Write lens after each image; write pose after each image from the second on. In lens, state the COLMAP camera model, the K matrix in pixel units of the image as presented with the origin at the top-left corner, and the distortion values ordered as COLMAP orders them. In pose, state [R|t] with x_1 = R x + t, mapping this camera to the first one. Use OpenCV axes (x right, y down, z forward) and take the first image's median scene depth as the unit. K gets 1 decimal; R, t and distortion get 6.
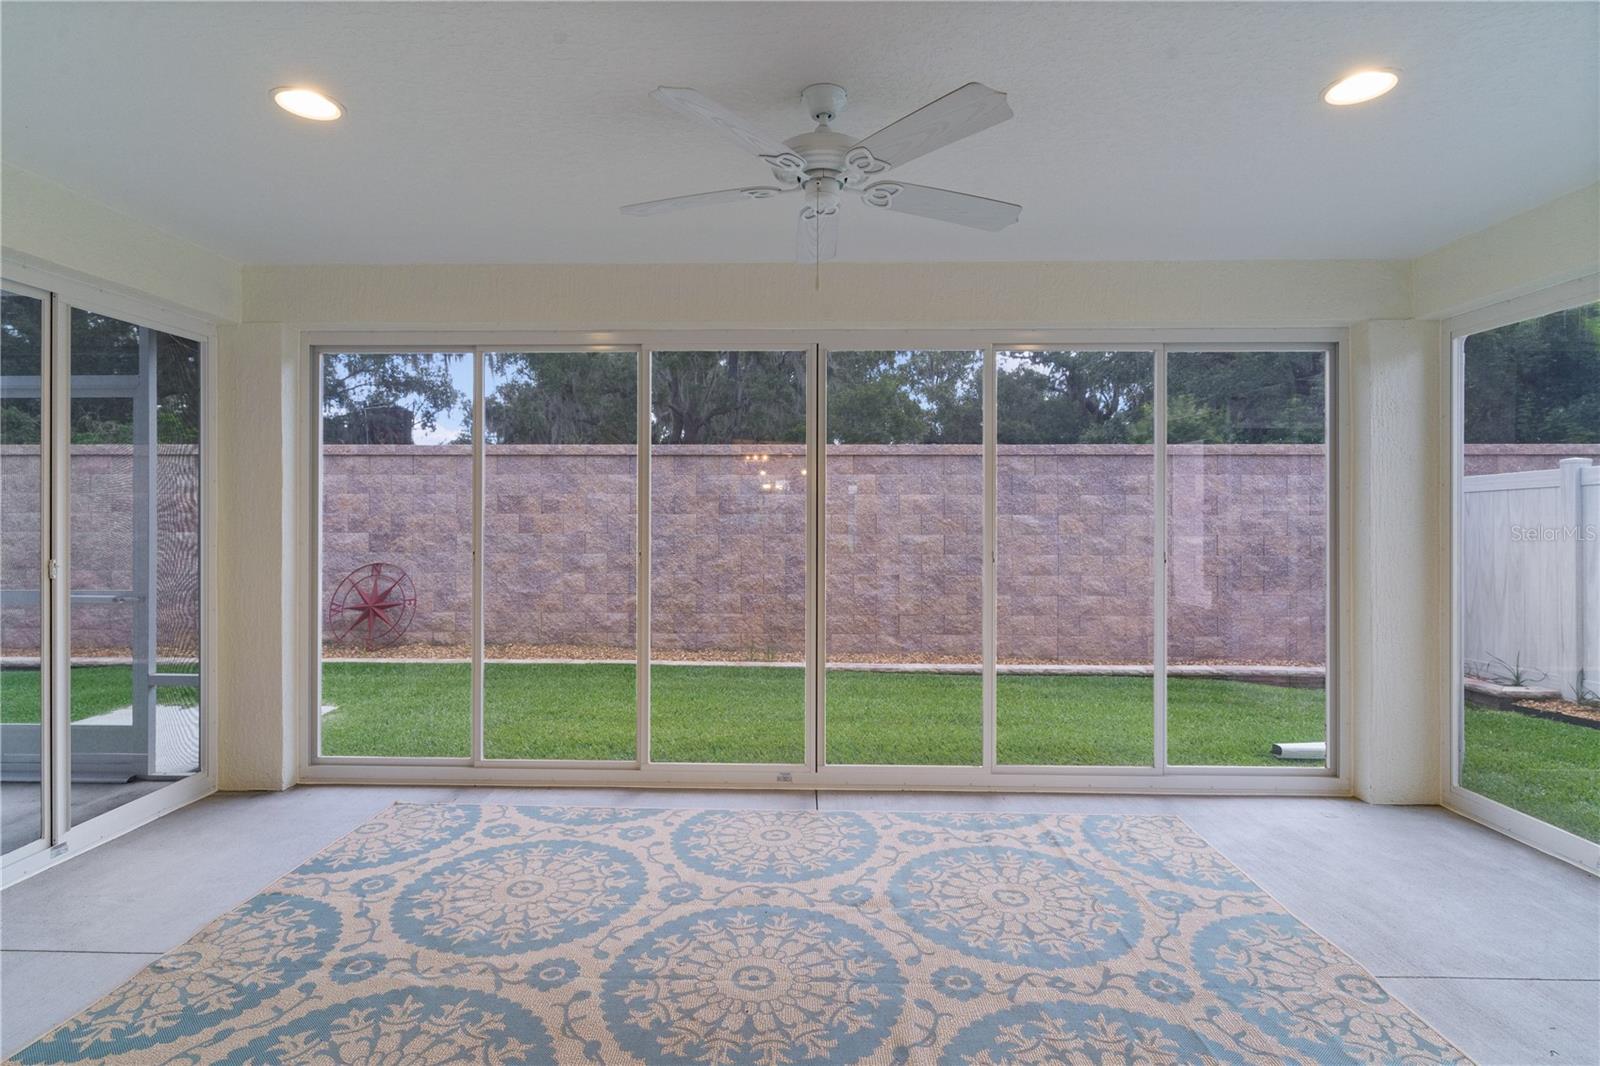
lens RADIAL K [[818.3, 0, 788.5], [0, 818.3, 507.3], [0, 0, 1]] dist [-0.001602, 0.000310]
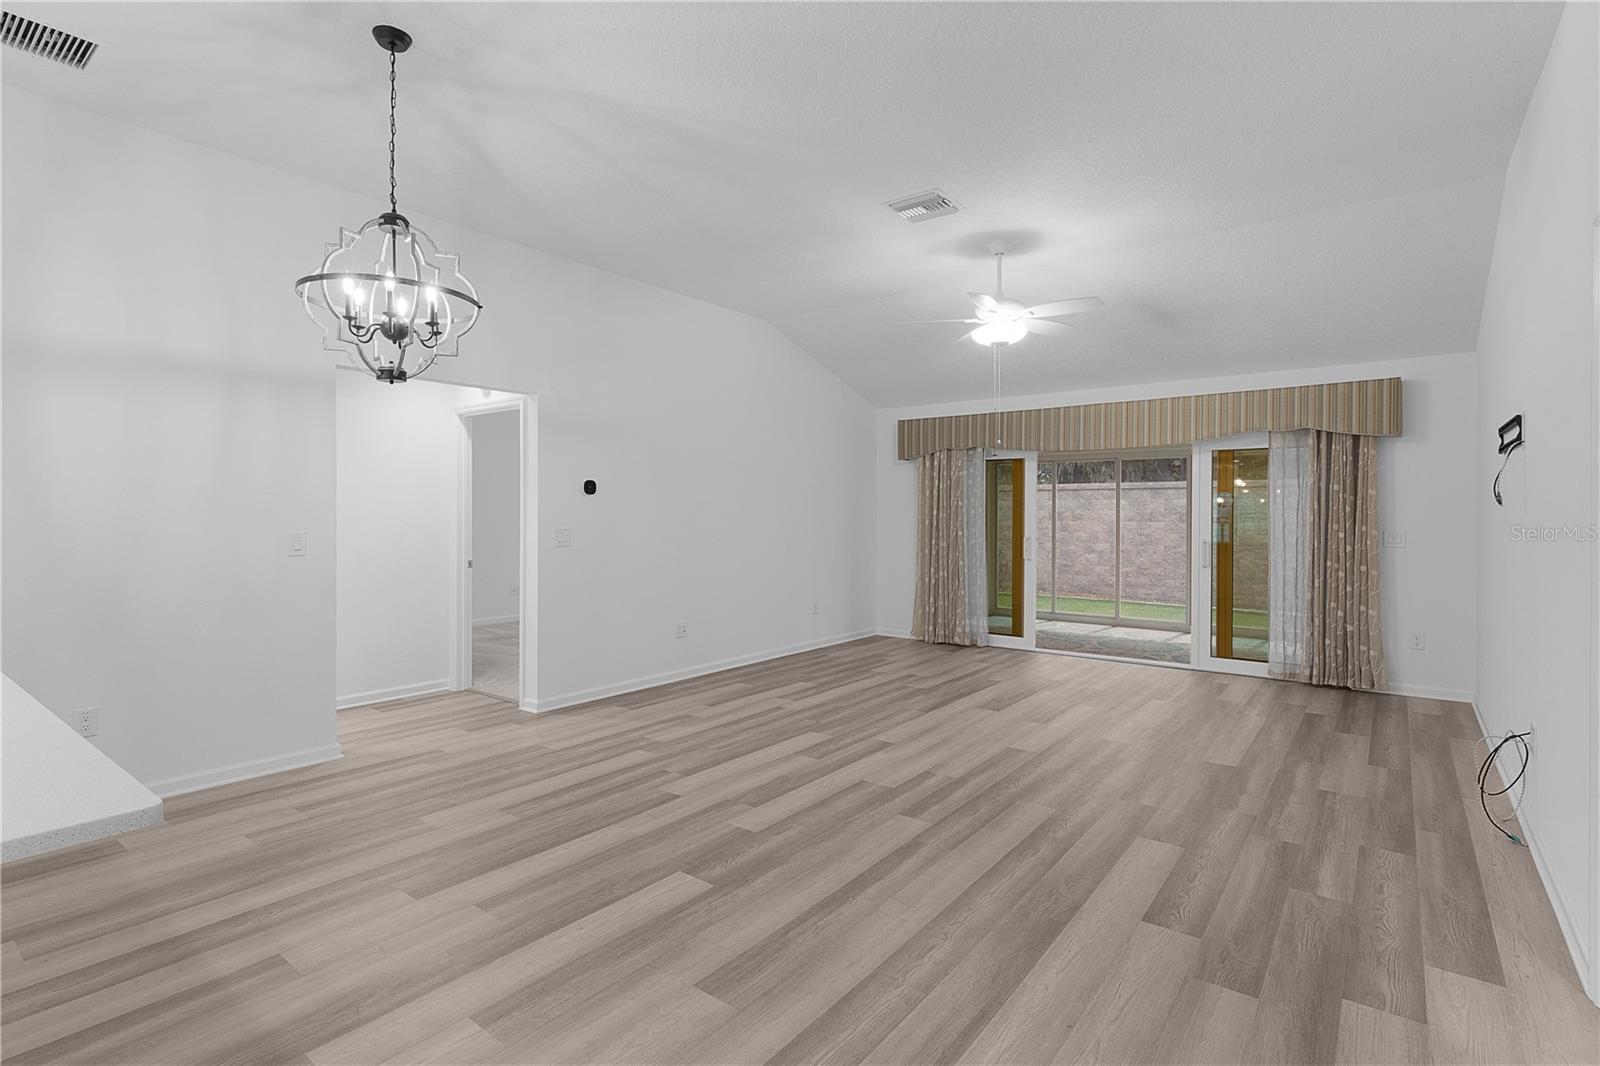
lens RADIAL K [[777.6, 0, 789.8], [0, 777.6, 520.6], [0, 0, 1]] dist [0.001164, -0.000128]
pose [[0.807481, 0.001359, -0.589893, 0.221997], [0.001927, 0.999986, 0.004941, -0.004225], [0.589891, -0.005126, 0.807467, -0.810780]]
